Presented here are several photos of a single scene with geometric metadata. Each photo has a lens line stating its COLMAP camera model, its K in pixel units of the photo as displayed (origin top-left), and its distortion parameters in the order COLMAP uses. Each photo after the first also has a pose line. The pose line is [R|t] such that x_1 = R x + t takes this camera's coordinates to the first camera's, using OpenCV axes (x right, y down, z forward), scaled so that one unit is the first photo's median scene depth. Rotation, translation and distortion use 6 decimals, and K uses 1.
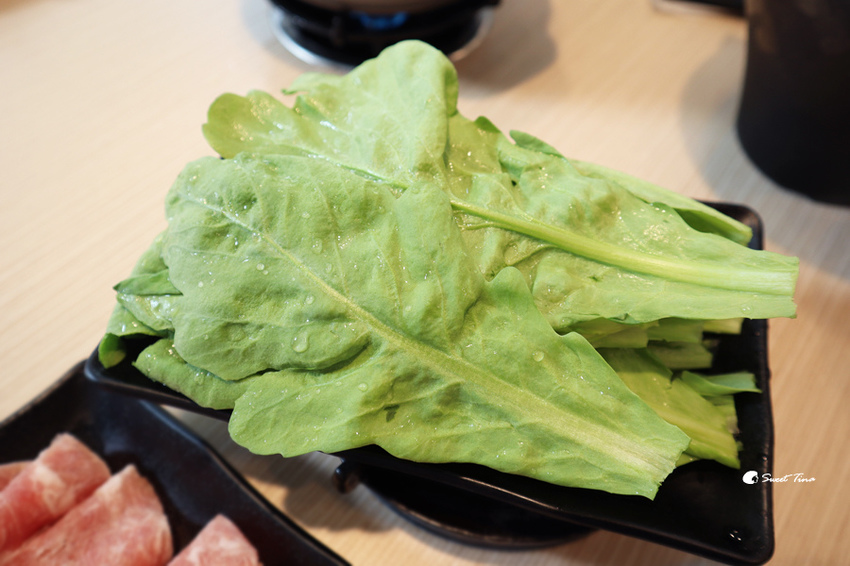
lens RADIAL K [[509.3, 0, 427.4], [0, 509.3, 279.0], [0, 0, 1]] dist [-0.020582, 0.000747]
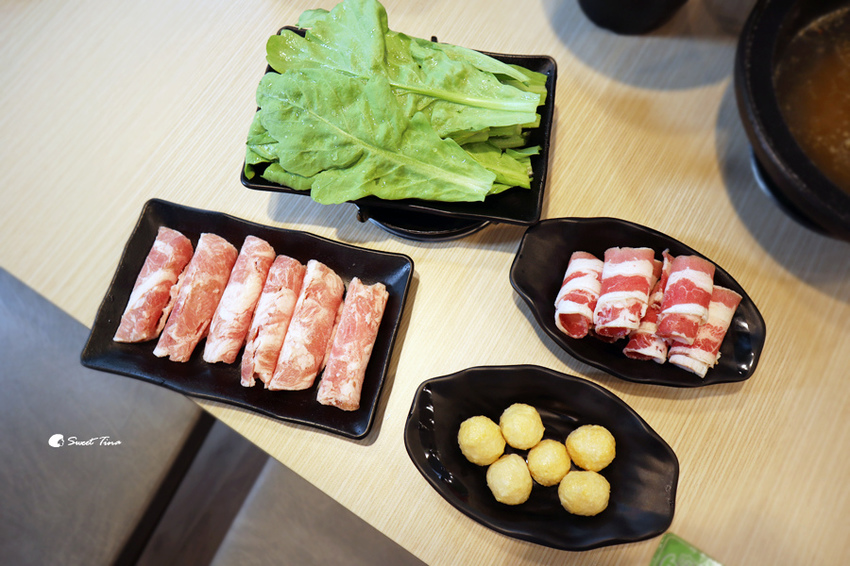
lens RADIAL K [[509.3, 0, 427.4], [0, 509.3, 279.0], [0, 0, 1]] dist [-0.020582, 0.000747]
pose [[0.992559, -0.120956, -0.014030, 0.138560], [0.117901, 0.925843, 0.359046, -0.141944], [-0.030440, -0.358028, 0.933214, -1.382377]]
